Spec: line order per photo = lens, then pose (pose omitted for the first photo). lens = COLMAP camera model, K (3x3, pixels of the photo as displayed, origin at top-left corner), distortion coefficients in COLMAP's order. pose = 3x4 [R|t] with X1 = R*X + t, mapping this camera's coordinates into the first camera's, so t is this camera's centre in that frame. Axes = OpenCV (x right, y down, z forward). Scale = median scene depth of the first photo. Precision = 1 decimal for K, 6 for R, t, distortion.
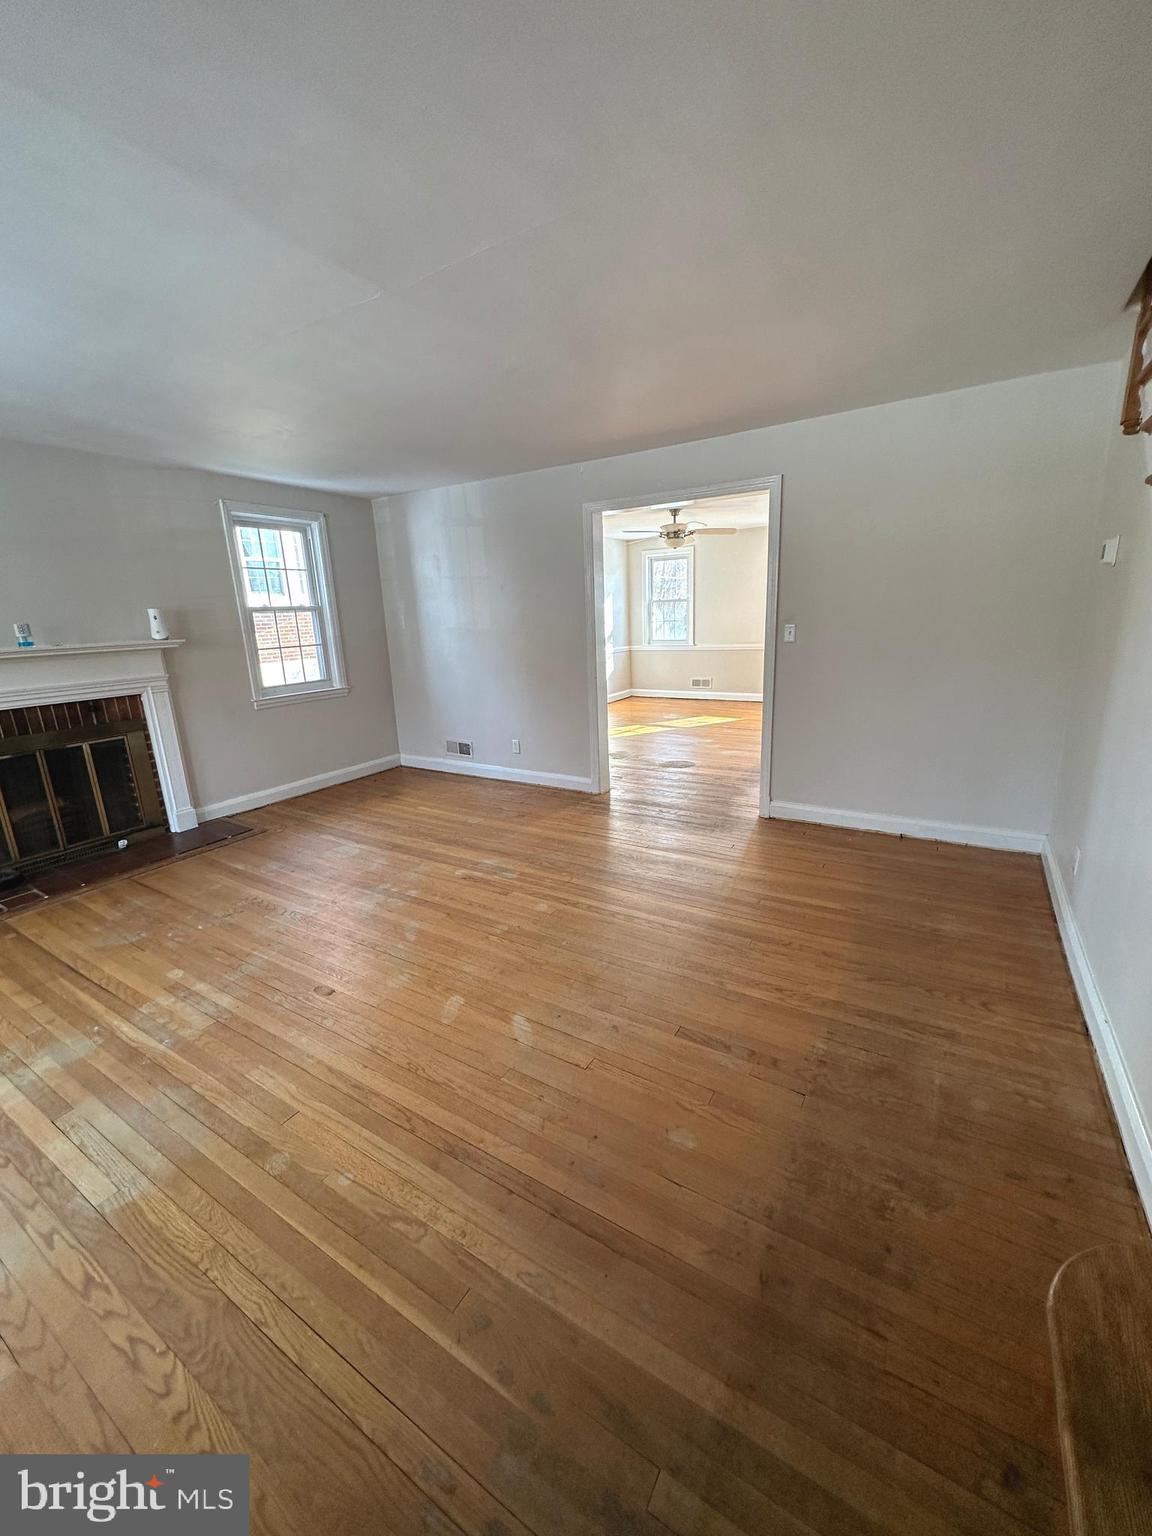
lens RADIAL K [[612.4, 0, 576.0], [0, 612.4, 768.0], [0, 0, 1]] dist [-0.000611, 0.000531]
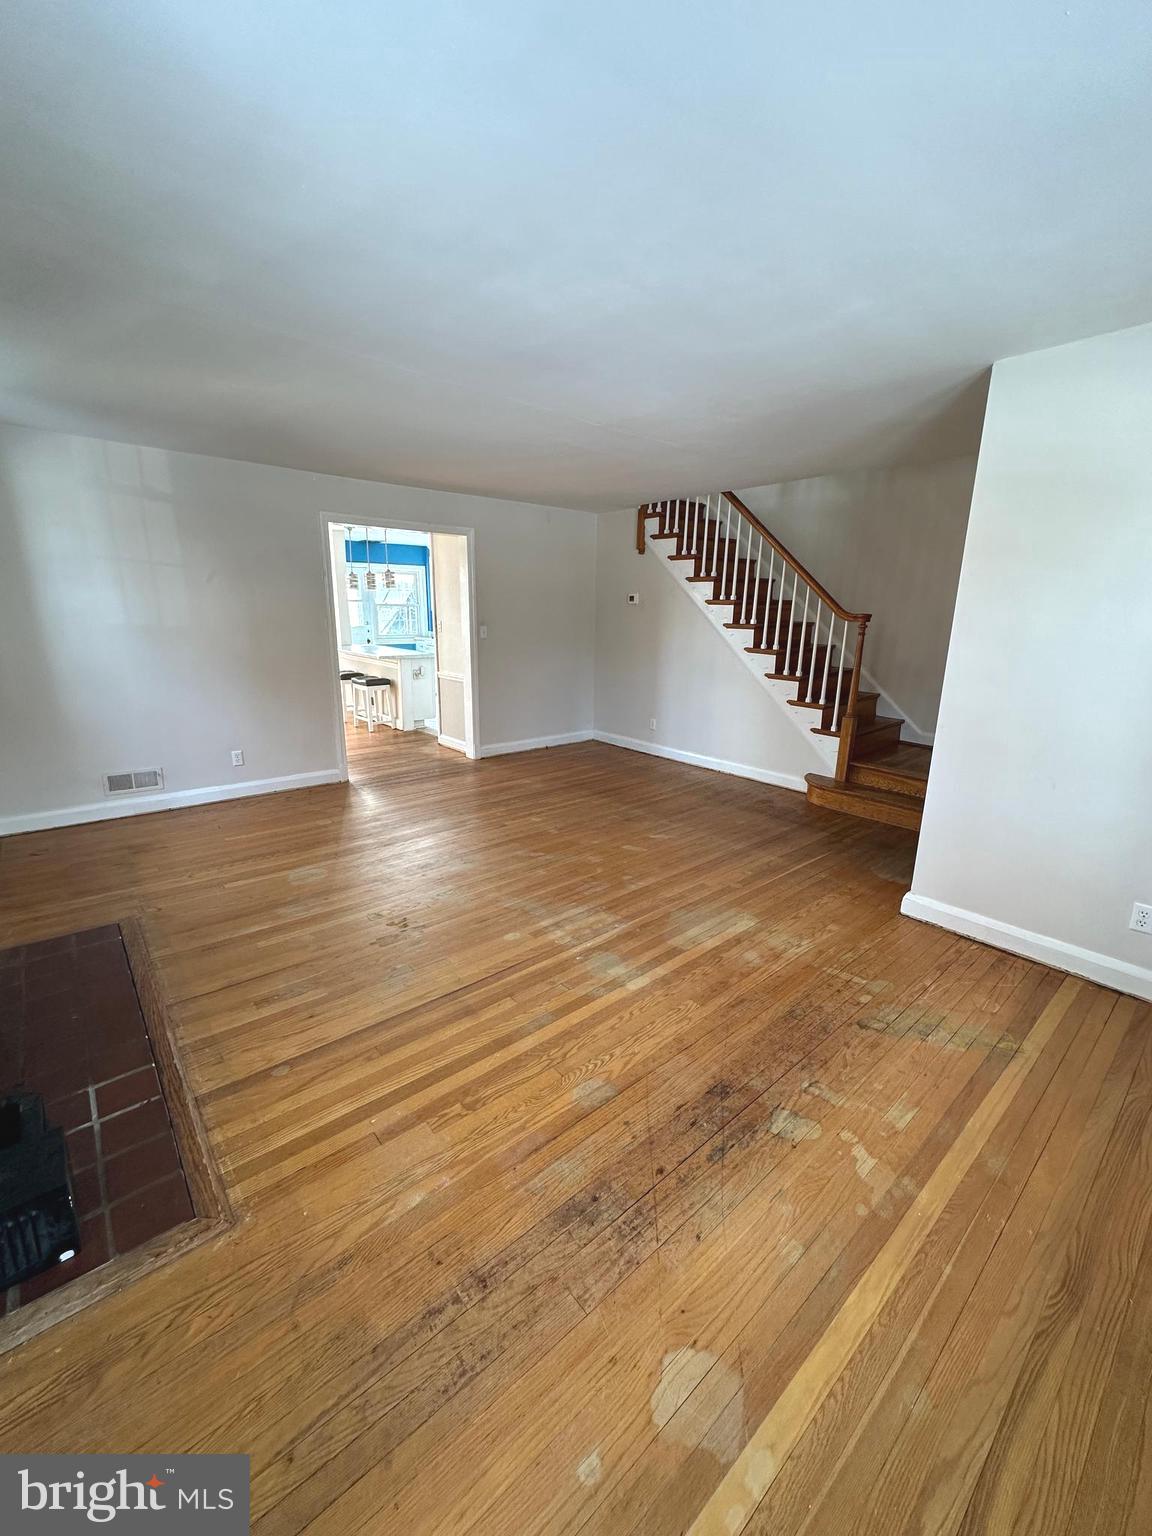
lens RADIAL K [[610.1, 0, 578.5], [0, 610.1, 760.6], [0, 0, 1]] dist [-0.000570, 0.000049]
pose [[0.300610, -0.187889, 0.935057, -1.252701], [0.210562, 0.969286, 0.127073, -0.063633], [-0.930214, 0.158688, 0.330939, 0.382433]]
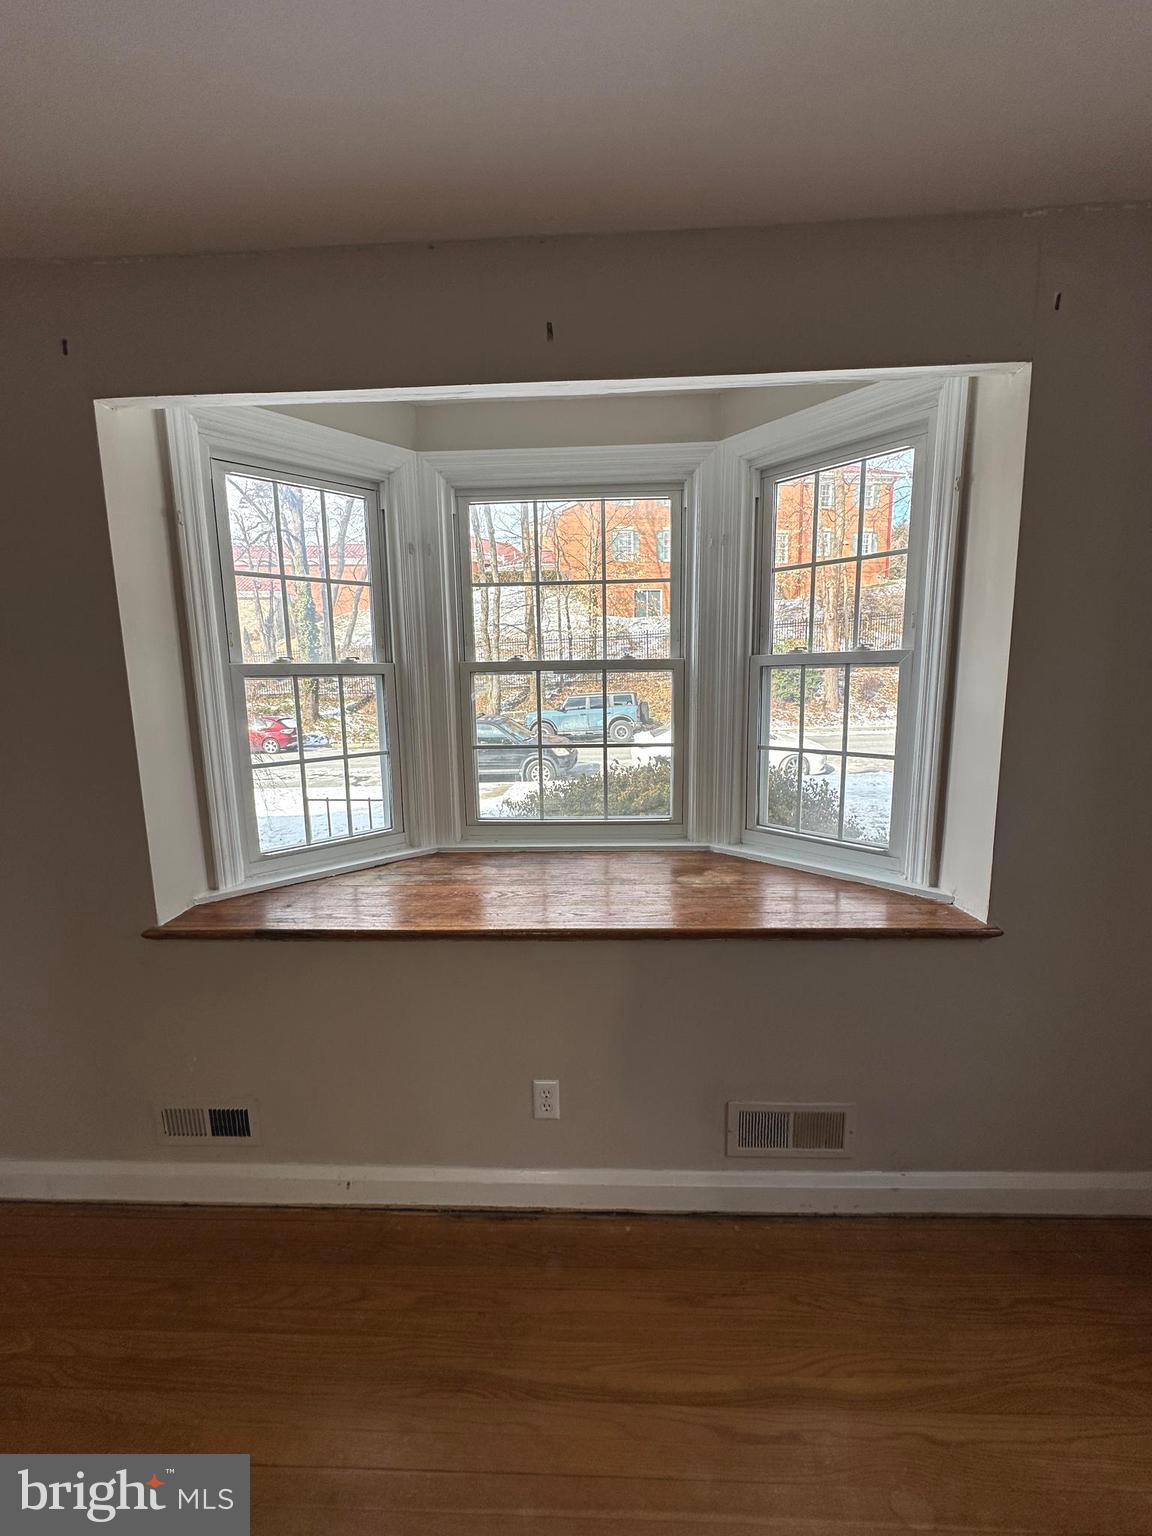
lens RADIAL K [[612.4, 0, 576.0], [0, 612.4, 768.0], [0, 0, 1]] dist [-0.000611, 0.000531]
pose [[-0.864709, 0.126568, -0.486065, -0.750304], [-0.074306, 0.924845, 0.373015, -0.108787], [0.496747, 0.358667, -0.790317, 0.471388]]
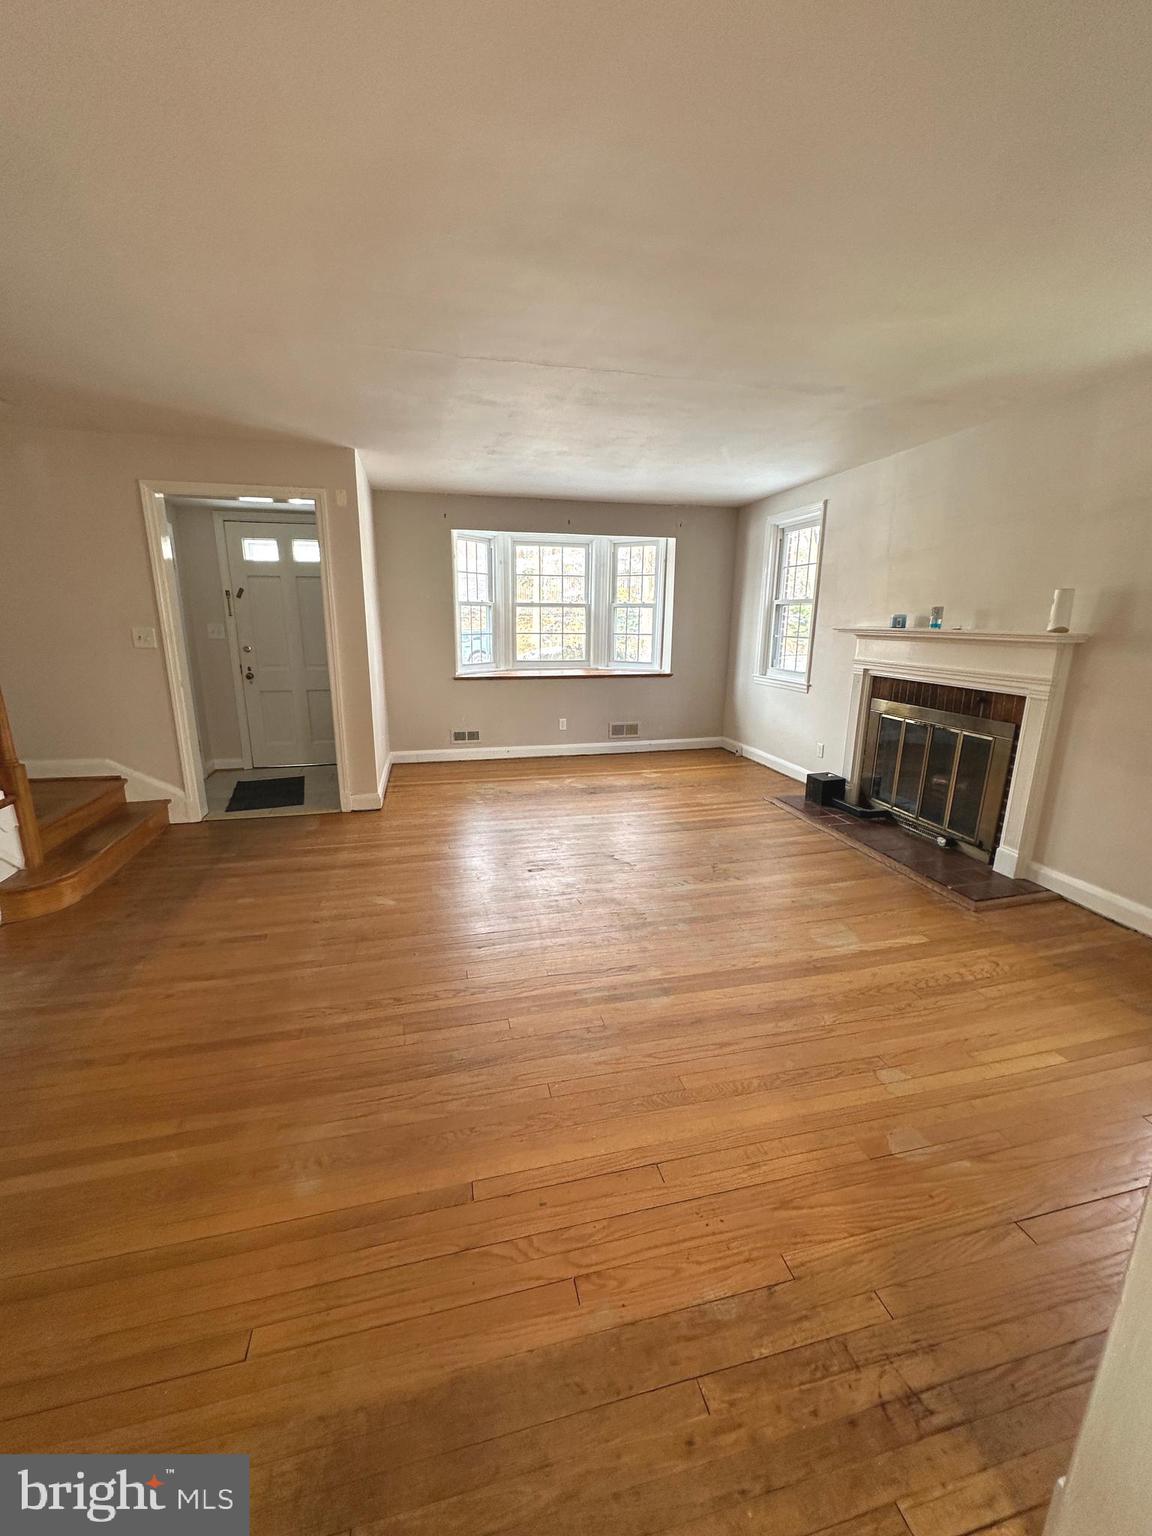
lens RADIAL K [[612.4, 0, 576.0], [0, 612.4, 768.0], [0, 0, 1]] dist [-0.000611, 0.000531]
pose [[-0.703824, 0.204070, -0.680432, 0.334069], [-0.155932, 0.890107, 0.428247, -0.355233], [0.693049, 0.407512, -0.594657, 1.355799]]
